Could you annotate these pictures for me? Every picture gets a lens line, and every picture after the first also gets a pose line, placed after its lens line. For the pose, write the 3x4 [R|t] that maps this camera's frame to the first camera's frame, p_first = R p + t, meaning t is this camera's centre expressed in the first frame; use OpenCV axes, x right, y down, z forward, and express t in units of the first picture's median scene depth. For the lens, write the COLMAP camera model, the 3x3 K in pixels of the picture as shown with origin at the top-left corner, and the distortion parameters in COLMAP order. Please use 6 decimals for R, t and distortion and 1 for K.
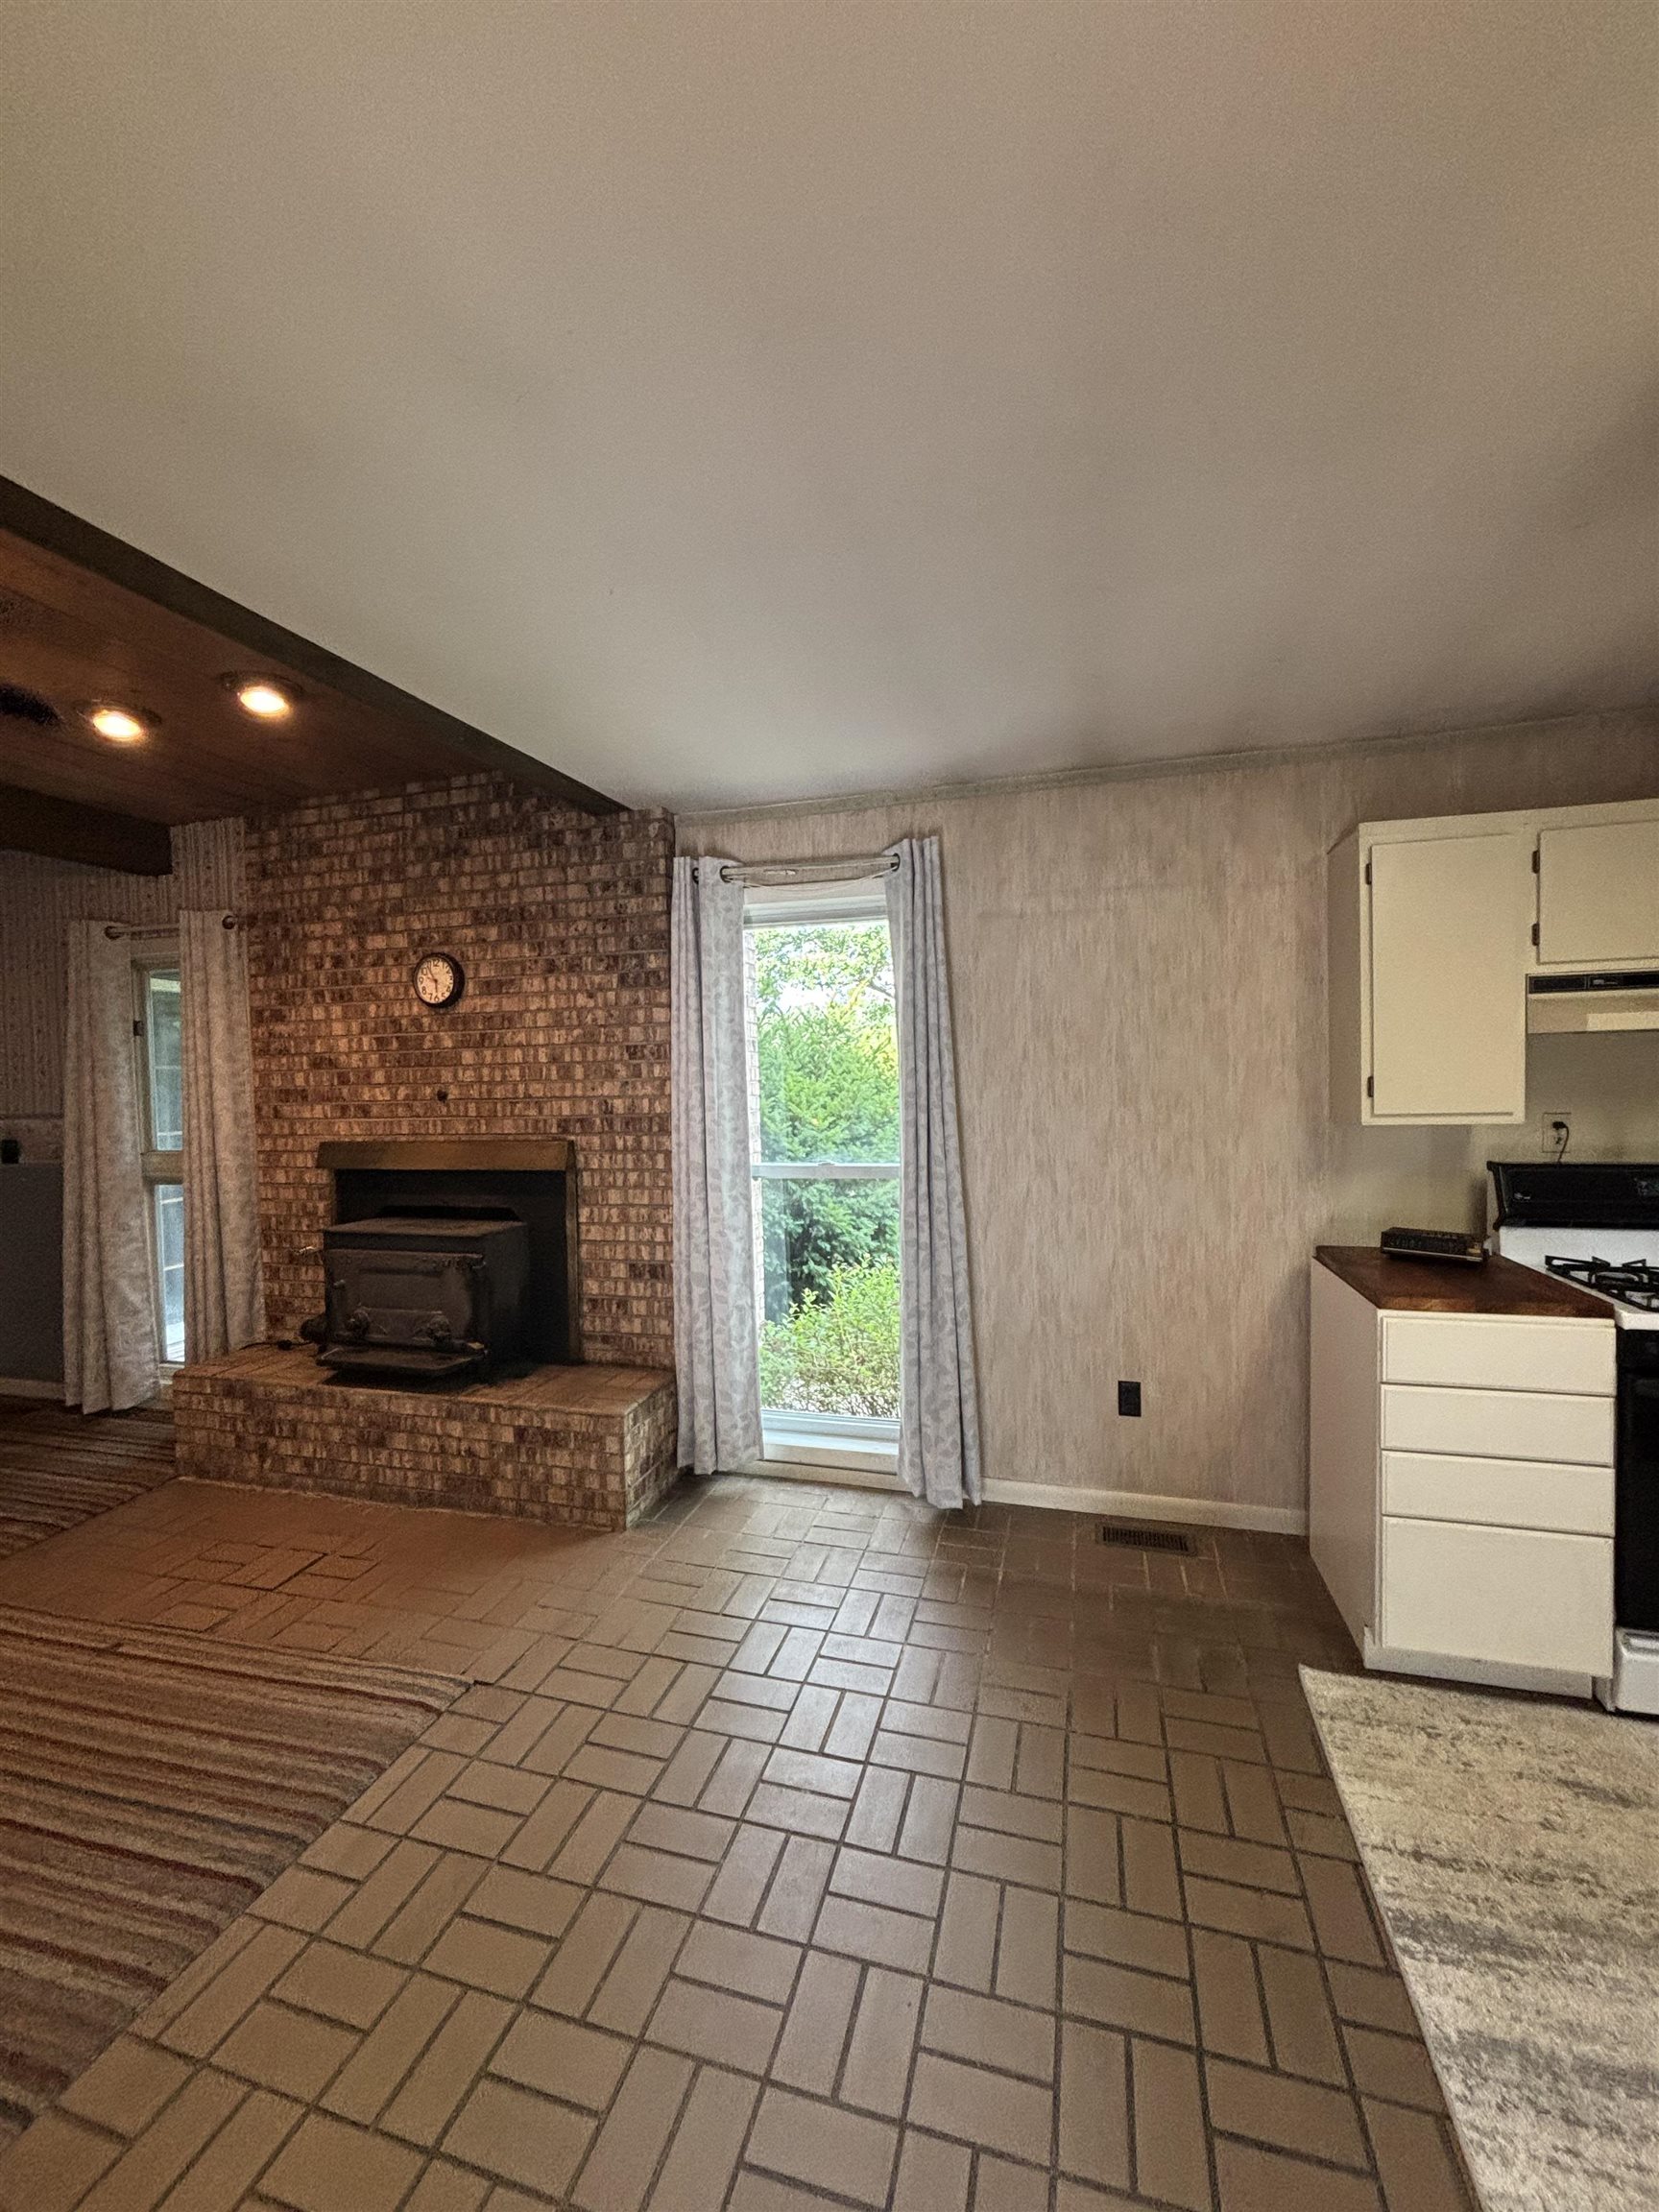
lens RADIAL K [[904.4, 0, 827.6], [0, 904.4, 1105.9], [0, 0, 1]] dist [0.002235, 0.001411]
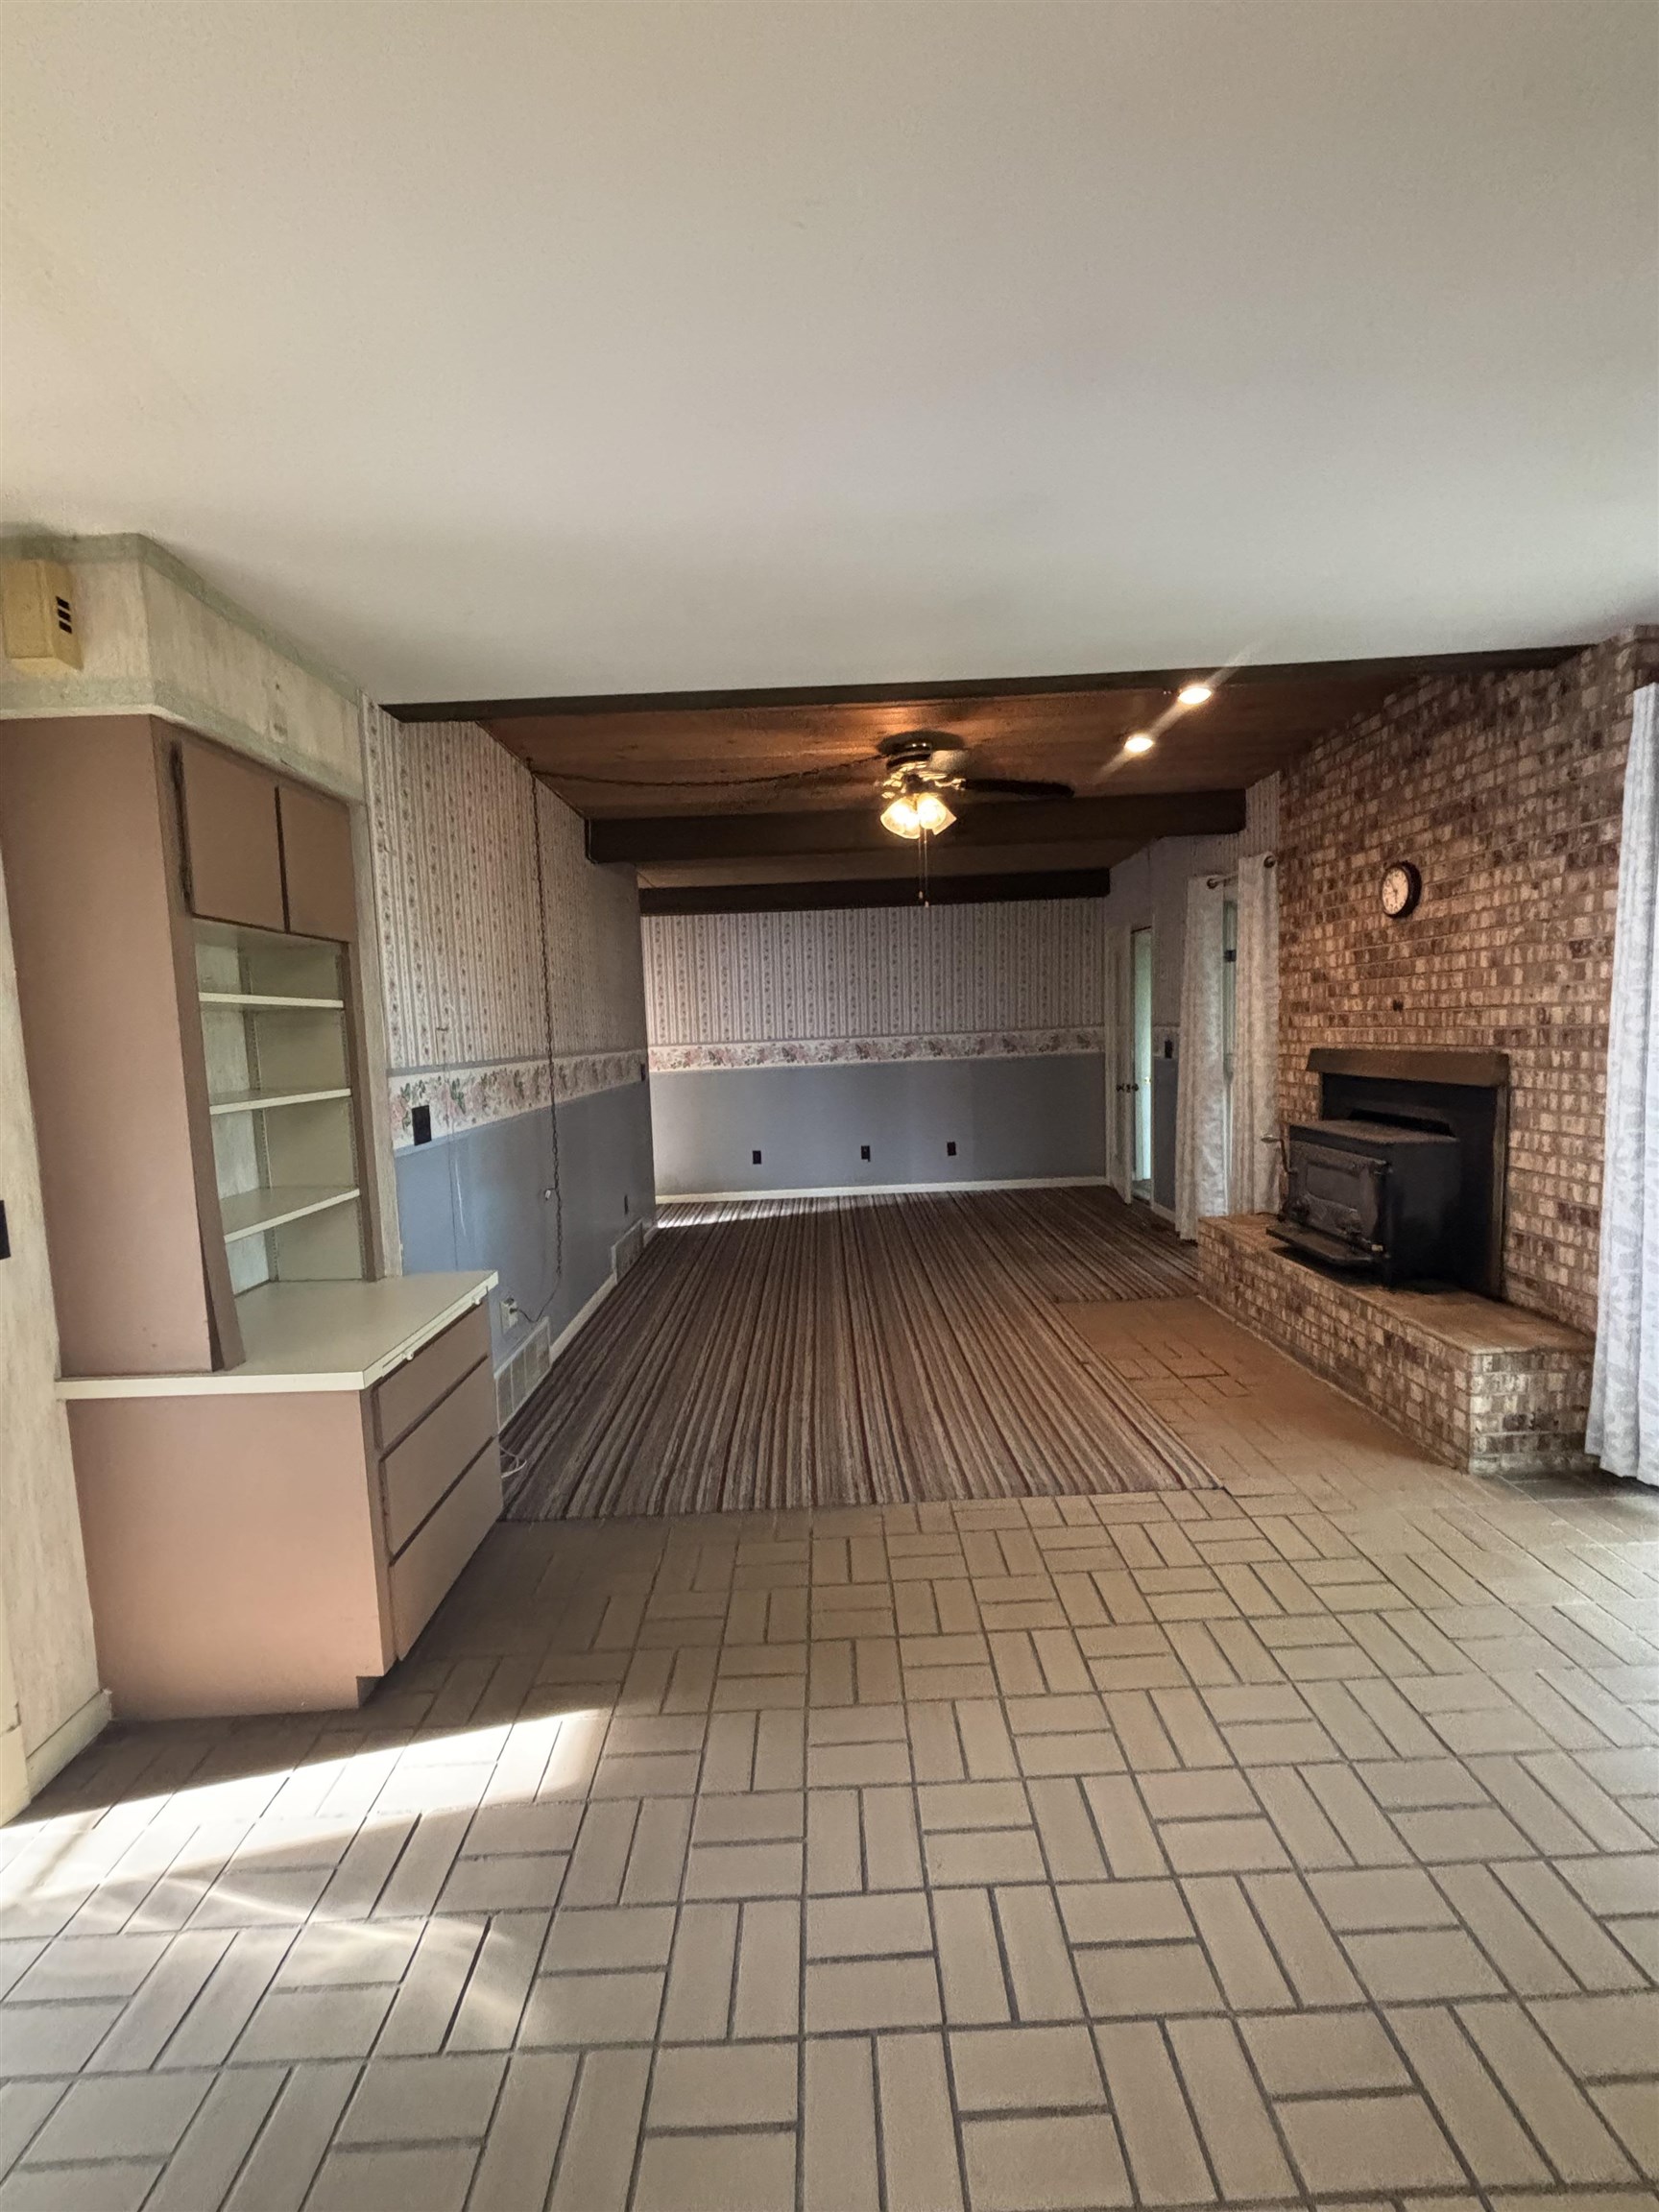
lens RADIAL K [[904.4, 0, 827.2], [0, 904.4, 1108.0], [0, 0, 1]] dist [0.002235, 0.001411]
pose [[0.286358, 0.094187, -0.953482, 0.388018], [-0.002311, 0.995221, 0.097617, 0.005521], [0.958120, -0.025750, 0.285207, 0.102818]]
